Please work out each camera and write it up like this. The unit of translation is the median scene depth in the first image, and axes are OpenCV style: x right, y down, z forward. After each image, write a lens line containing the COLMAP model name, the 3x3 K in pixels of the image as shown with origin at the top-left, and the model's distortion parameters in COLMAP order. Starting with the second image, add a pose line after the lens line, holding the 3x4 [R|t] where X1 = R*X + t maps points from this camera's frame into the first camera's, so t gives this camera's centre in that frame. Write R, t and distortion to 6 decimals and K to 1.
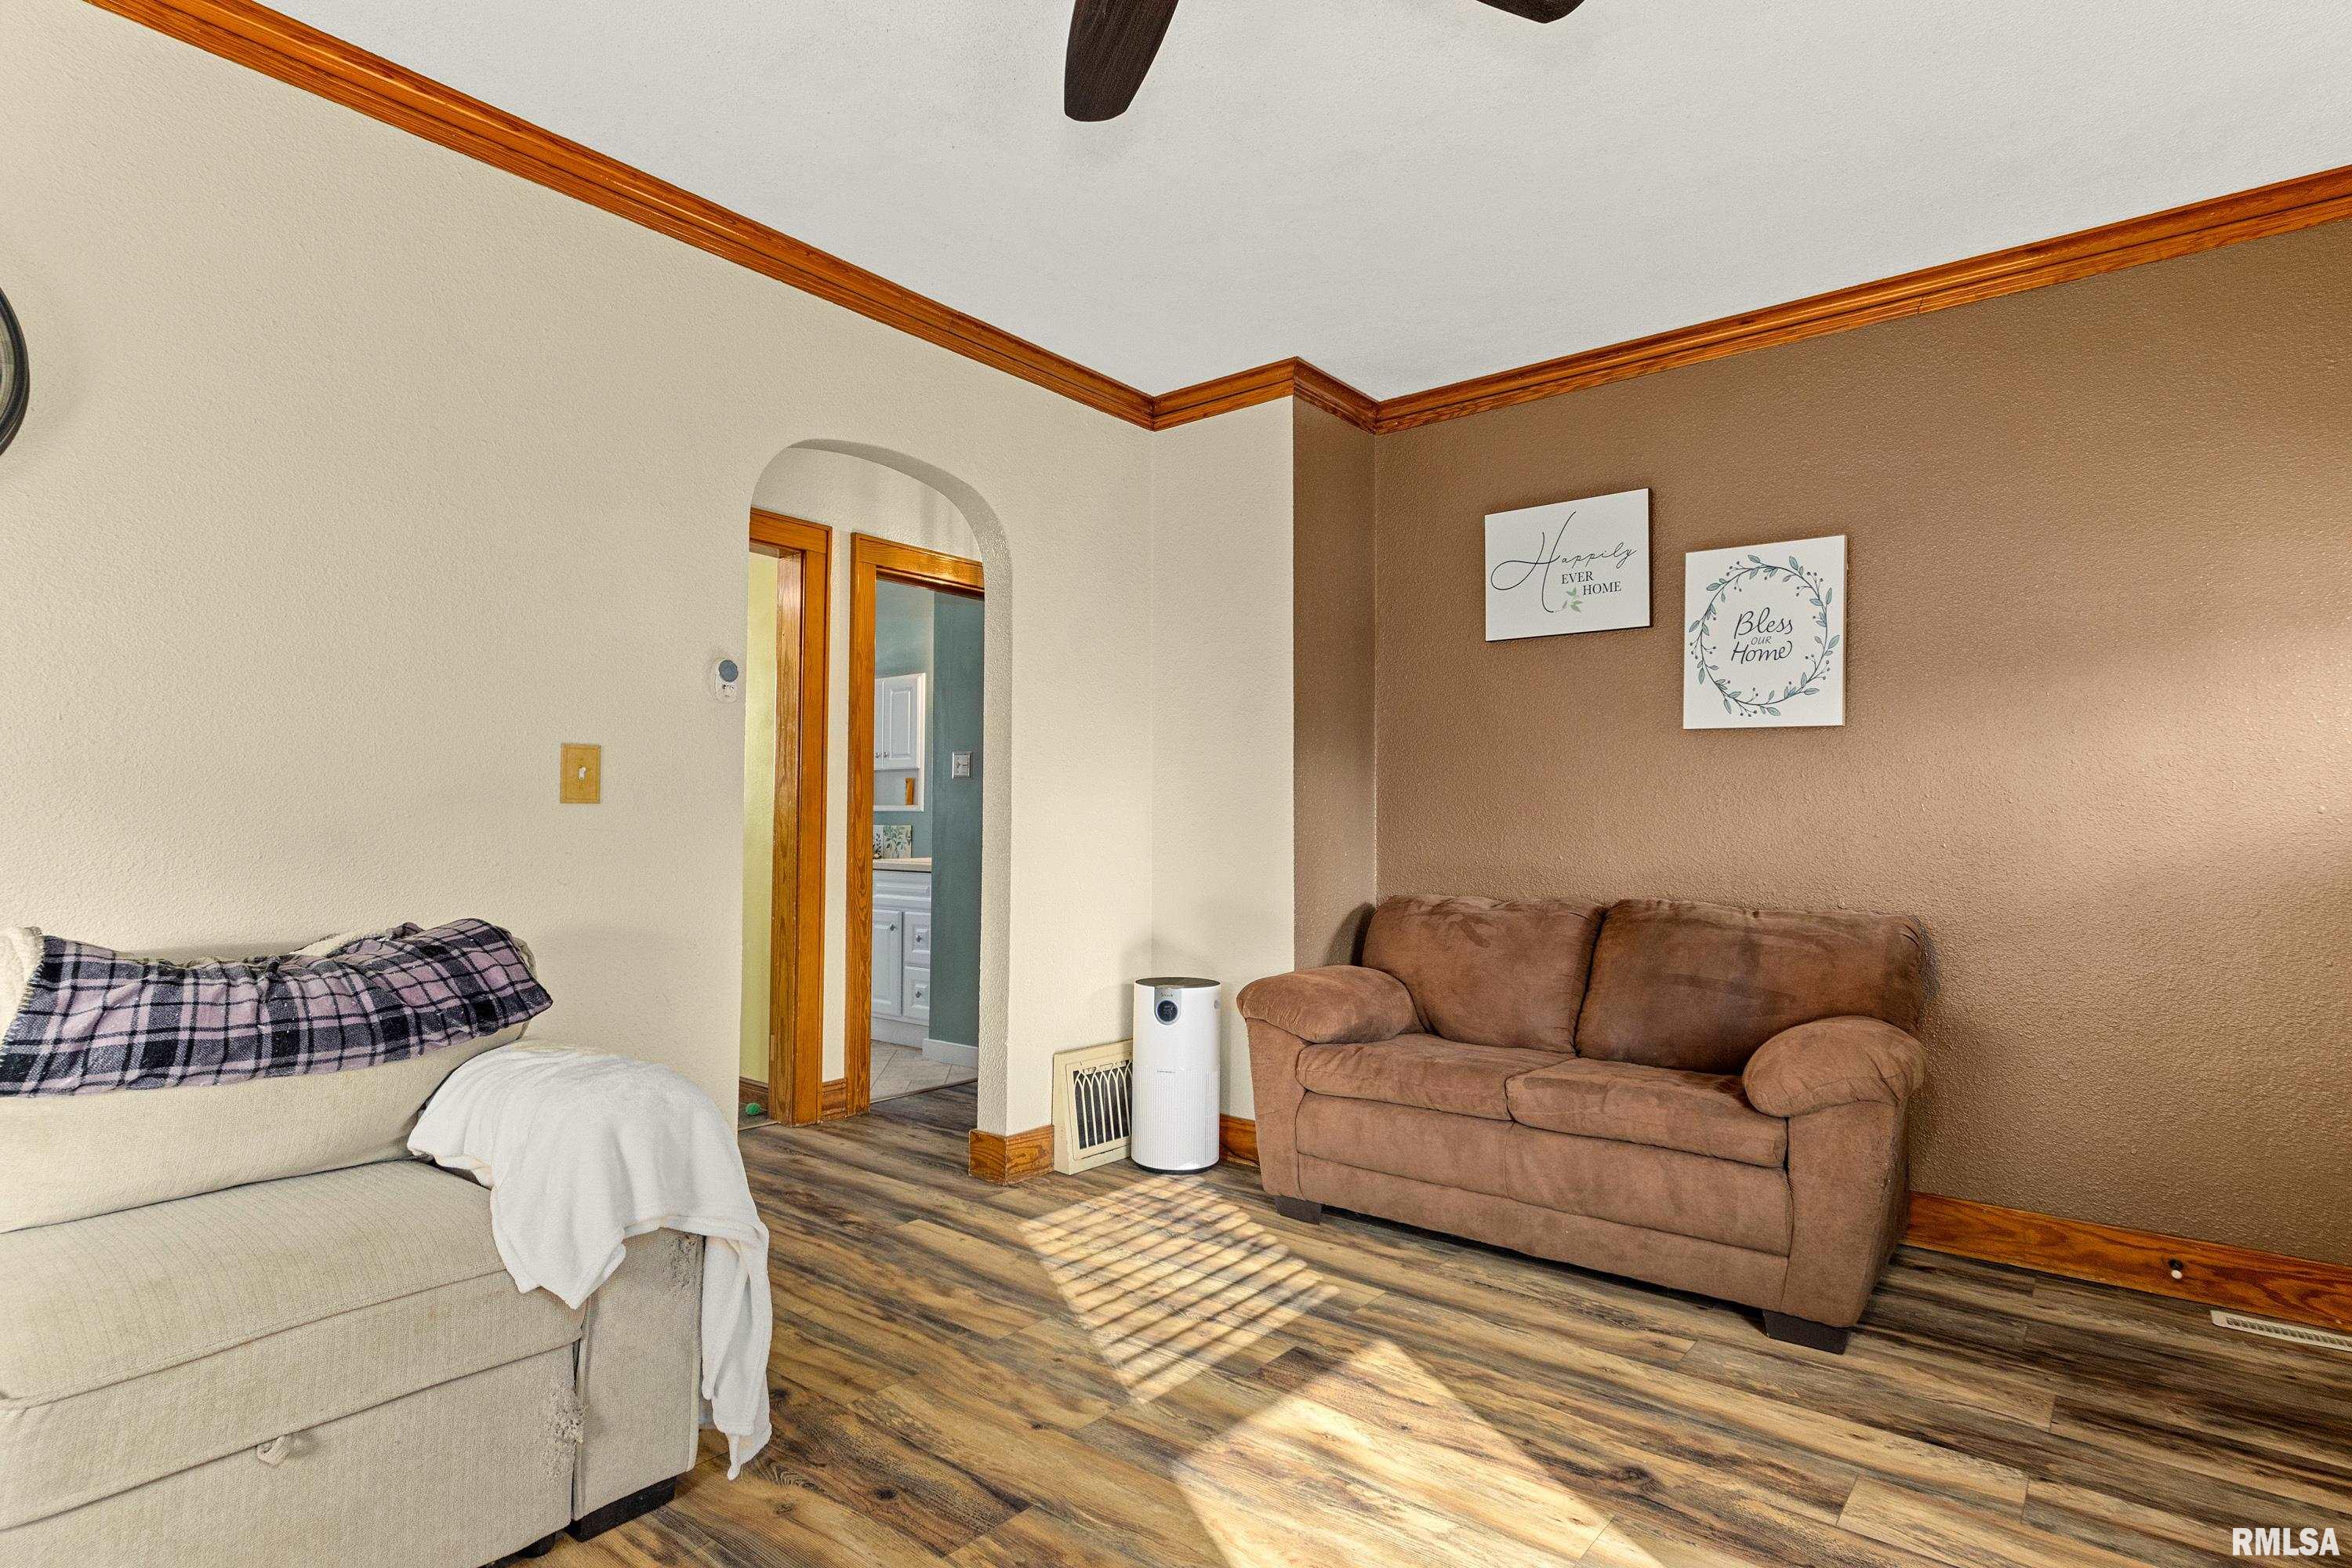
lens RADIAL K [[1205.7, 0, 1160.1], [0, 1205.7, 795.0], [0, 0, 1]] dist [0.003130, -0.001592]
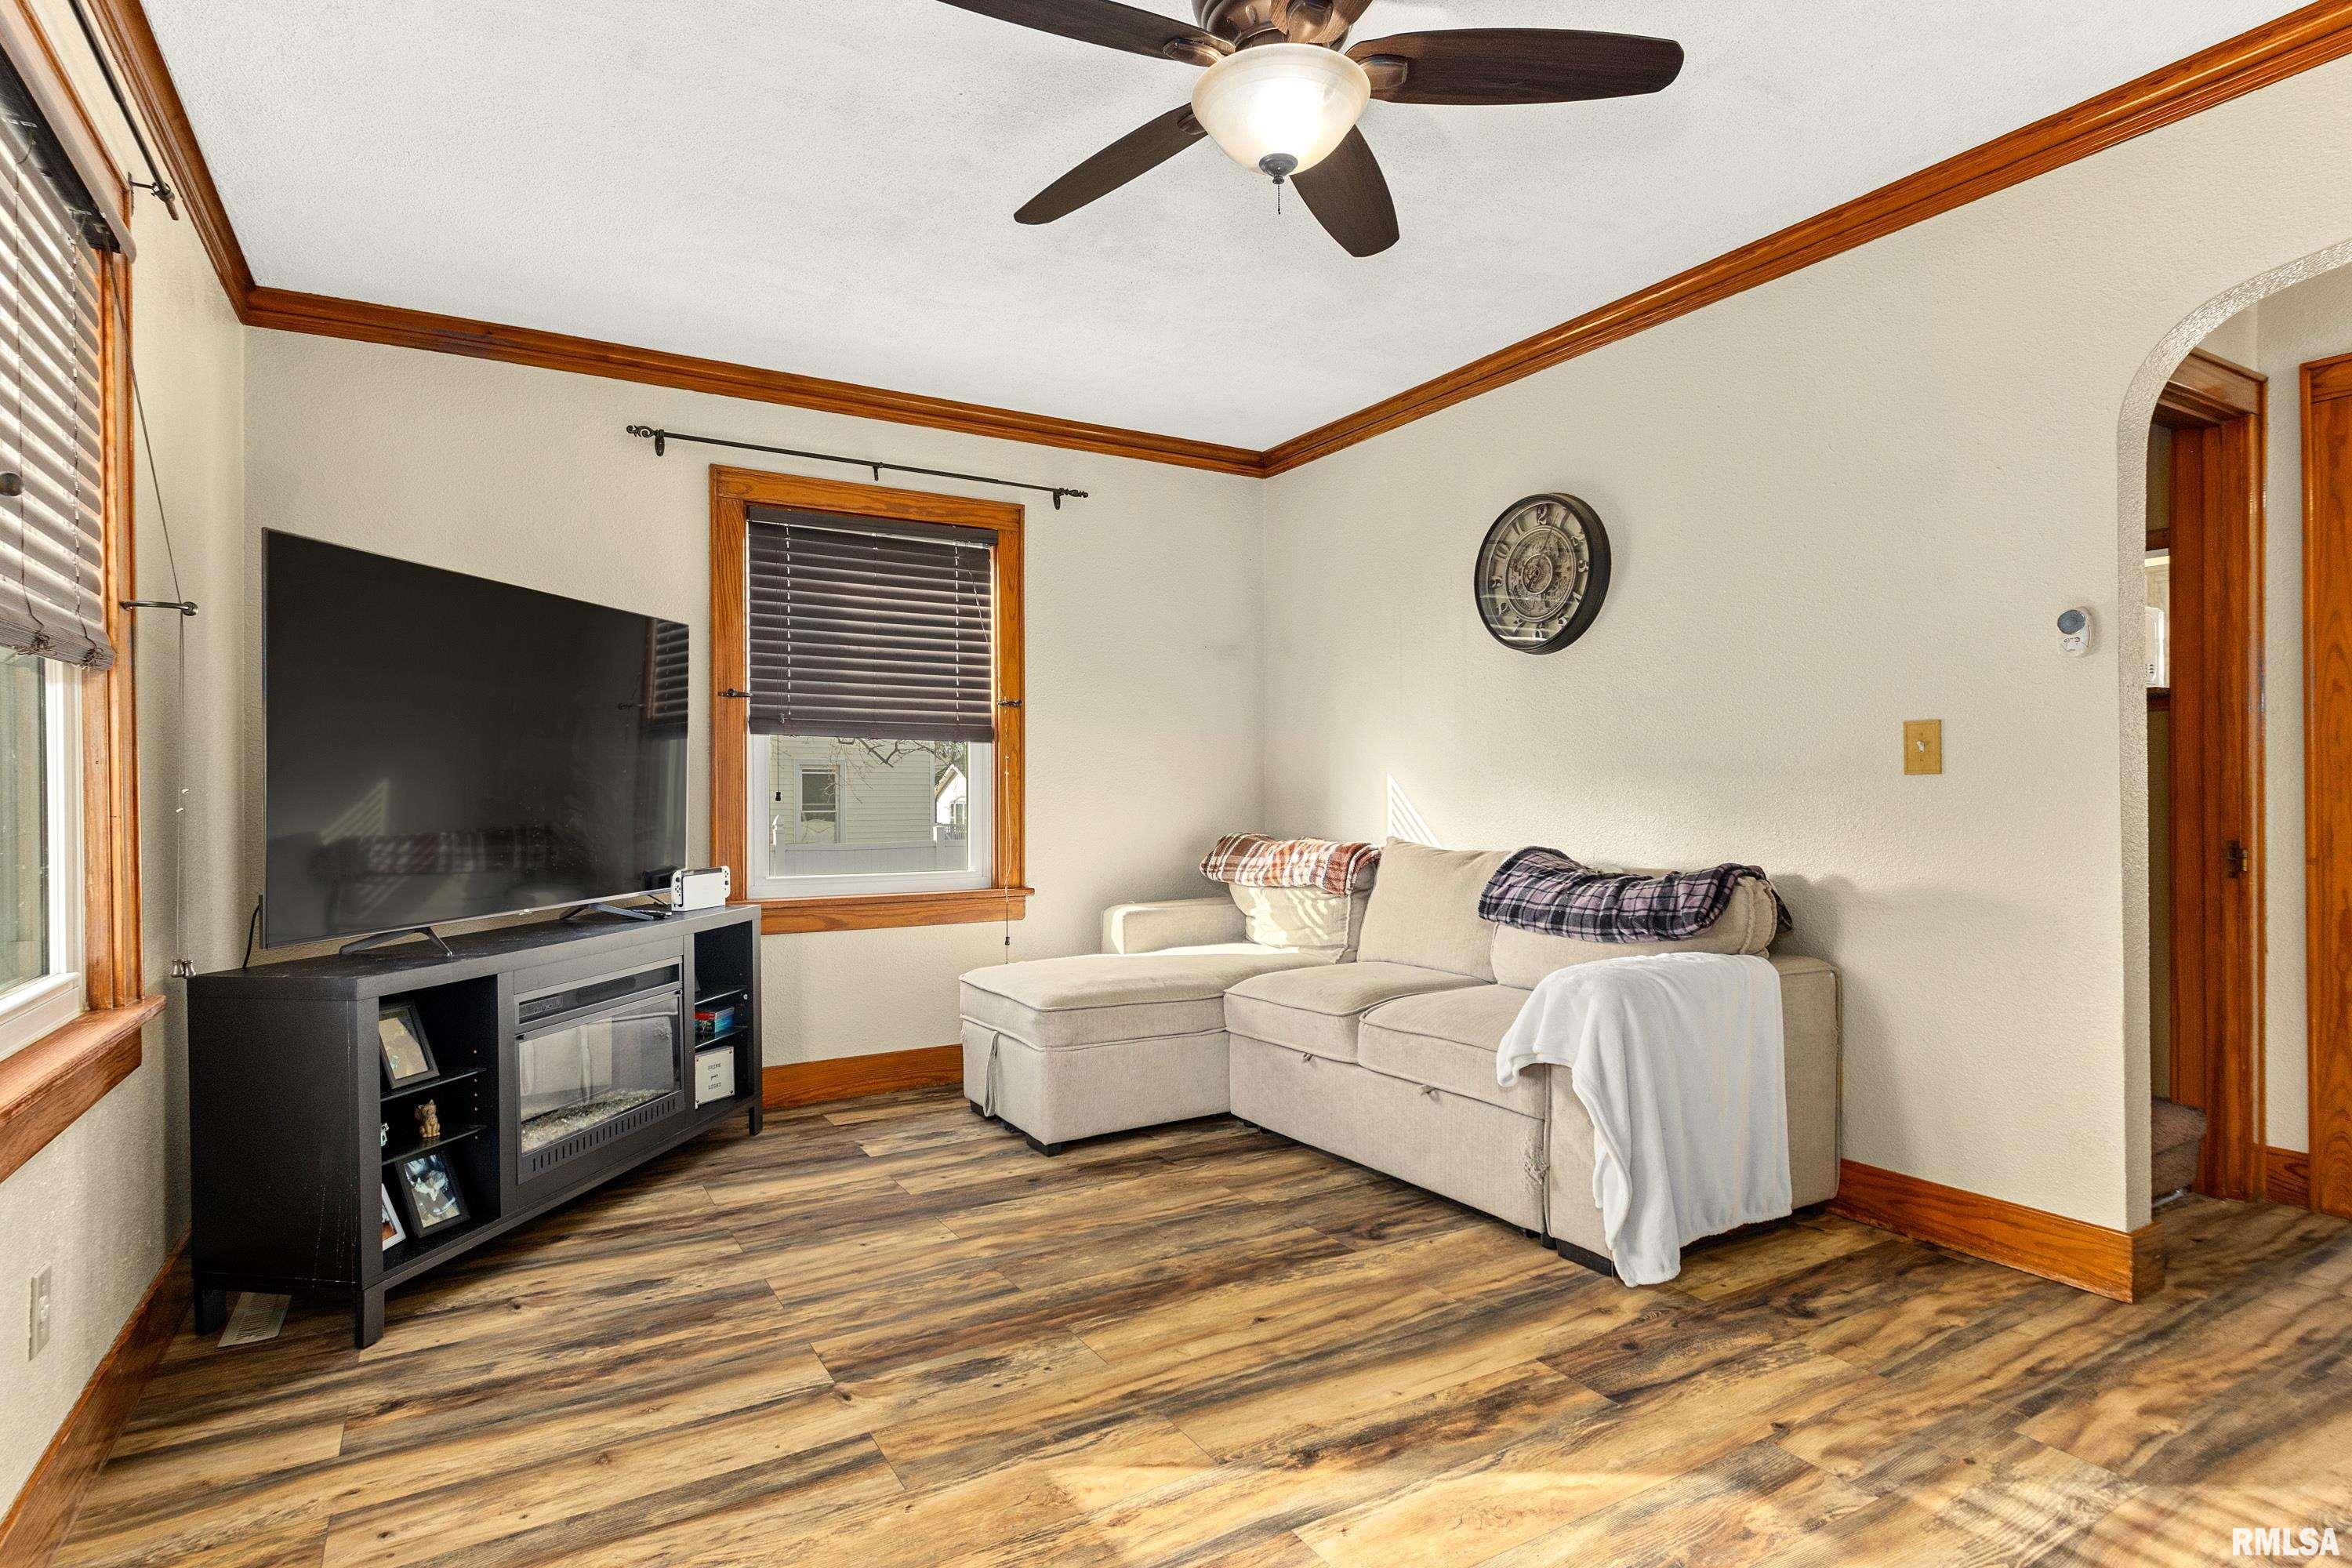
lens RADIAL K [[1205.7, 0, 1160.1], [0, 1205.7, 795.0], [0, 0, 1]] dist [0.003130, -0.001592]
pose [[-0.347173, -0.005414, -0.937785, 0.713555], [0.024856, 0.999579, -0.014972, 0.022498], [0.937472, -0.028507, -0.346893, 0.660857]]
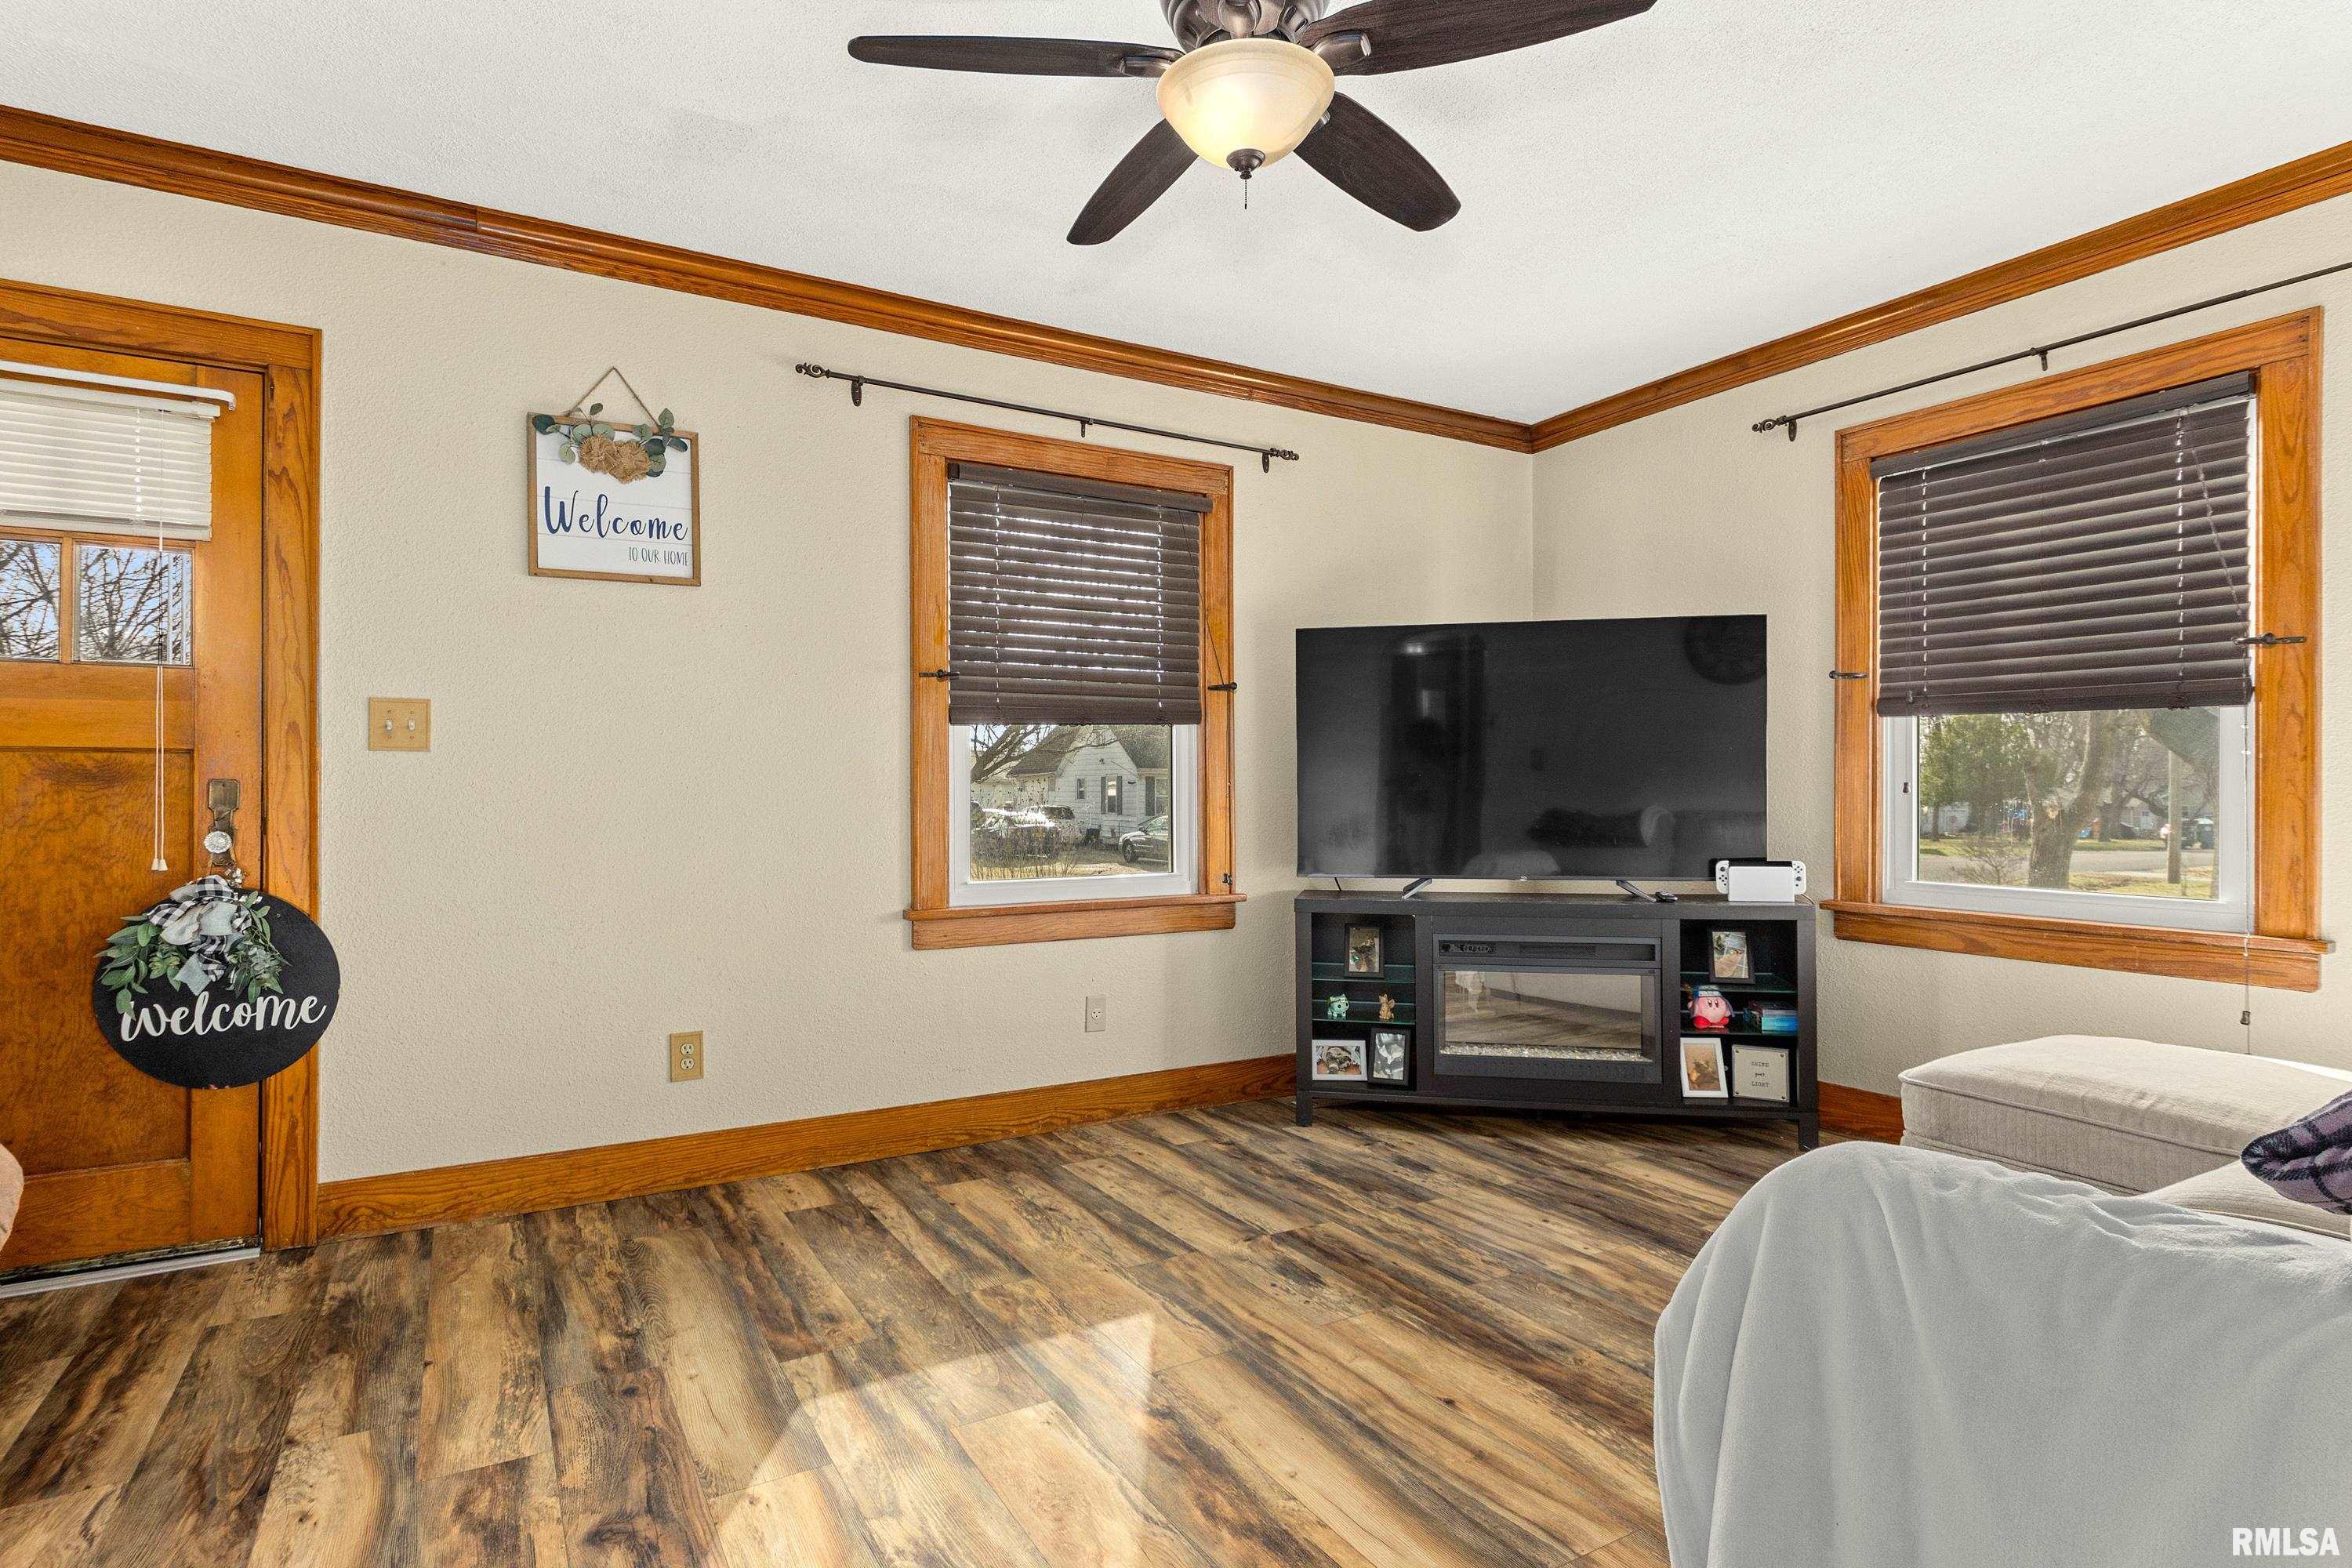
lens RADIAL K [[1212.2, 0, 1153.3], [0, 1212.2, 781.7], [0, 0, 1]] dist [0.000074, -0.000854]
pose [[-0.932748, -0.004720, 0.360498, -0.197250], [-0.014654, 0.999584, -0.024830, 0.027700], [-0.360231, -0.028443, -0.932429, 1.173808]]
